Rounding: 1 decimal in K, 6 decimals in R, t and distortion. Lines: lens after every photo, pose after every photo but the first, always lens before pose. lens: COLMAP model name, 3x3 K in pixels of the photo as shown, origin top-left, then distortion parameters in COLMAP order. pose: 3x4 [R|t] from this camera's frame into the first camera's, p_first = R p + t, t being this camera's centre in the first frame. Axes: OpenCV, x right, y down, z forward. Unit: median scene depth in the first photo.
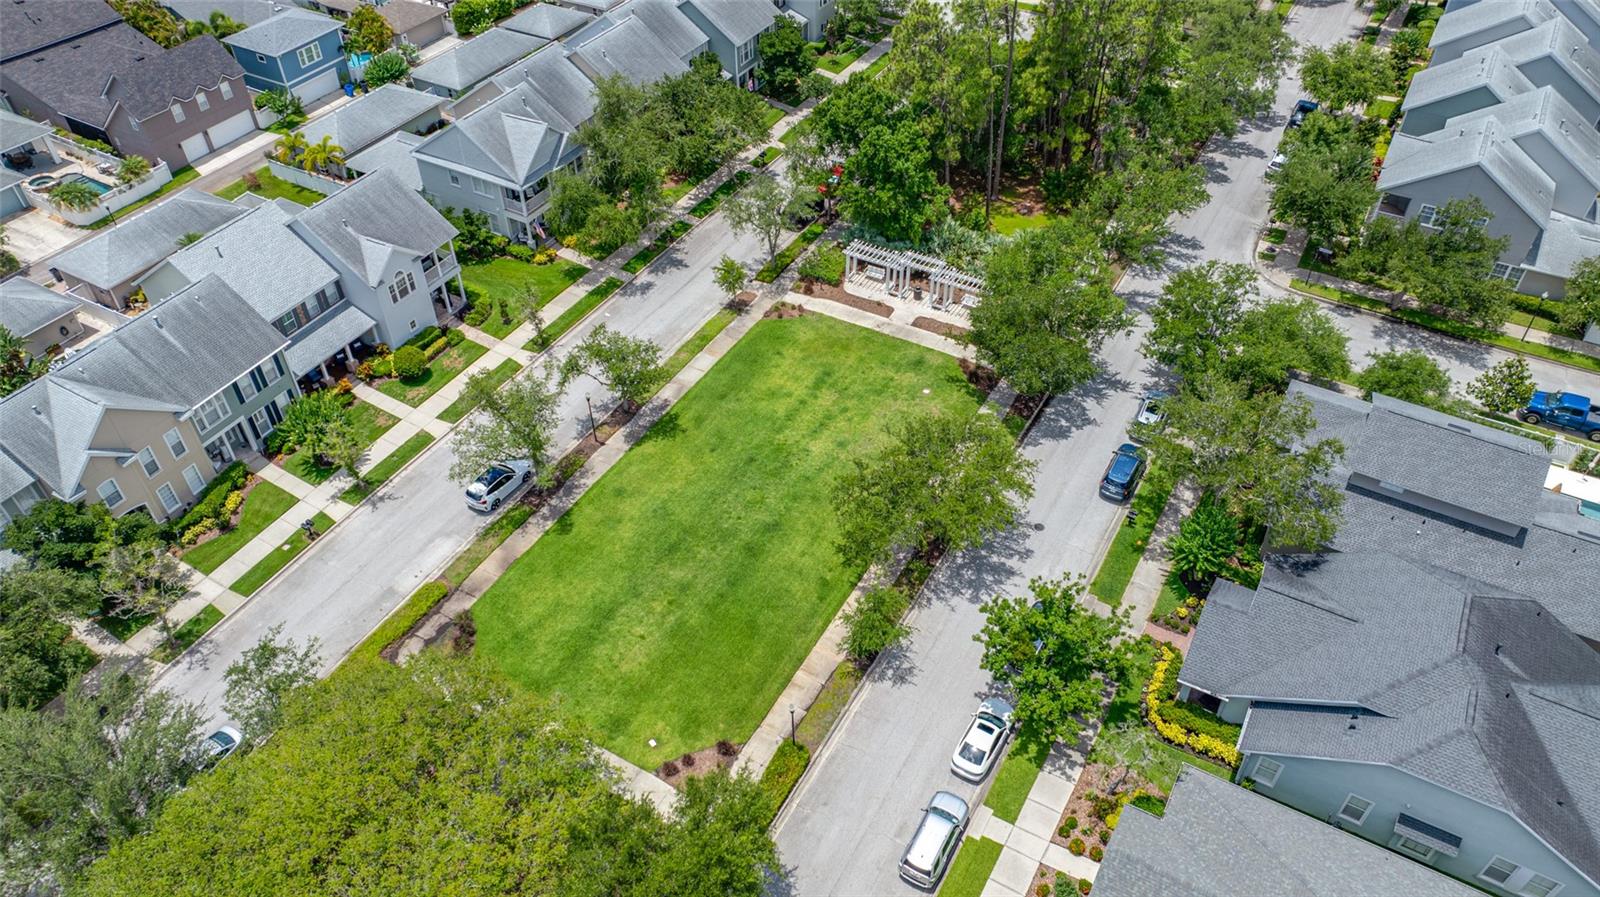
lens RADIAL K [[1132.8, 0, 800.0], [0, 1132.8, 448.5], [0, 0, 1]] dist [-0.004085, -0.001816]
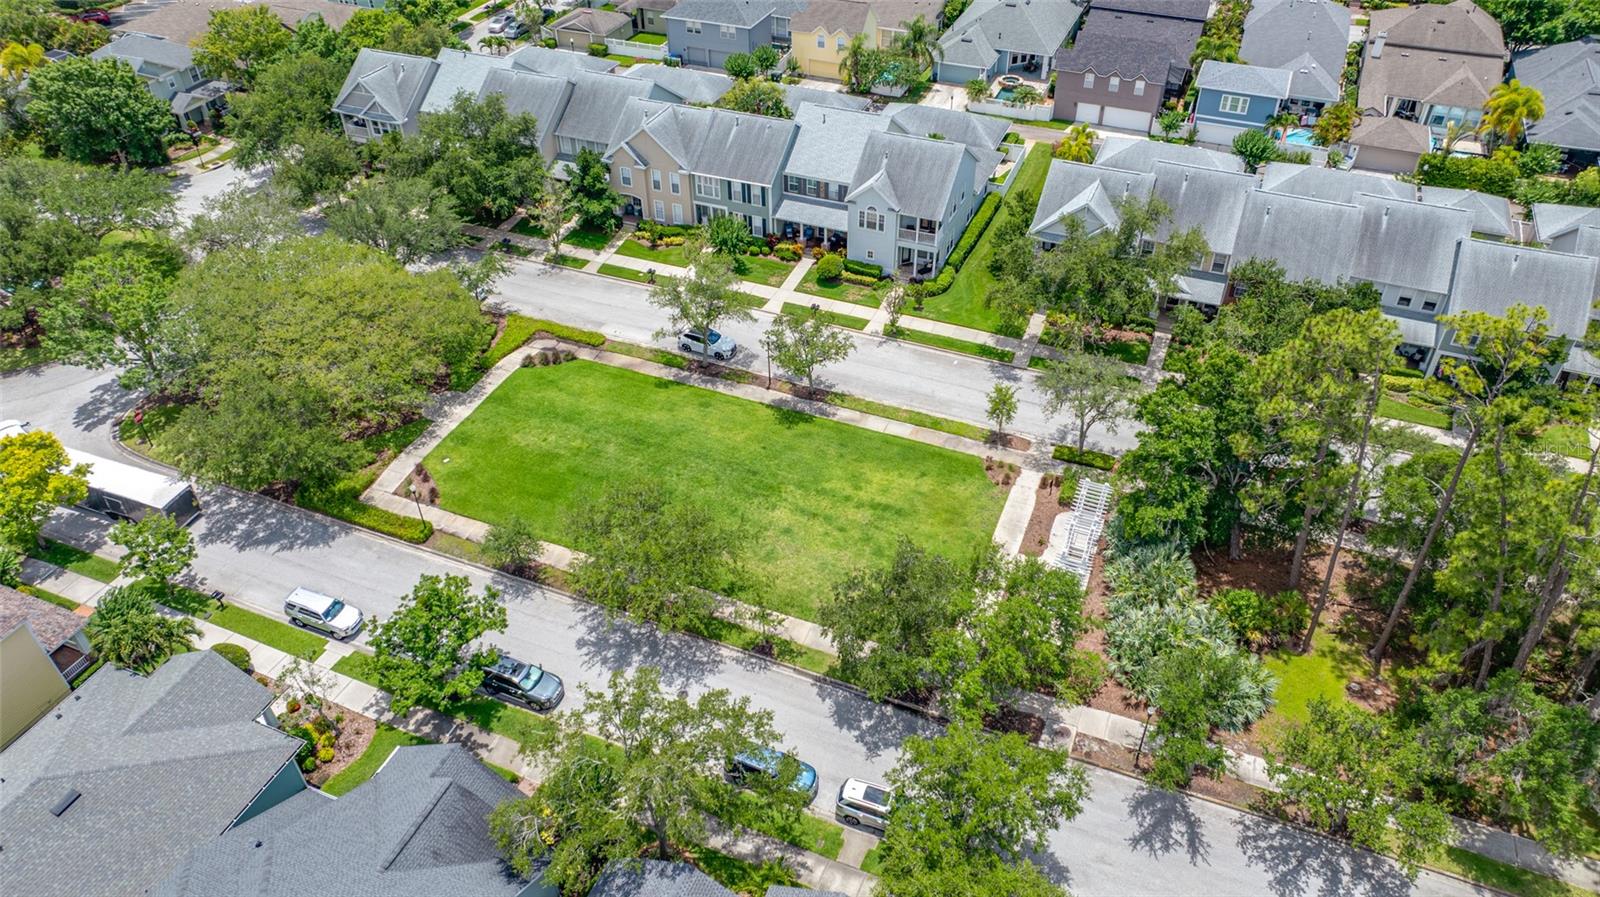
lens RADIAL K [[1132.8, 0, 800.0], [0, 1132.8, 448.5], [0, 0, 1]] dist [-0.004085, -0.001816]
pose [[0.121519, 0.632811, -0.764711, 0.730464], [-0.663403, 0.624850, 0.411654, -0.452123], [0.738329, 0.457288, 0.495740, 0.488344]]
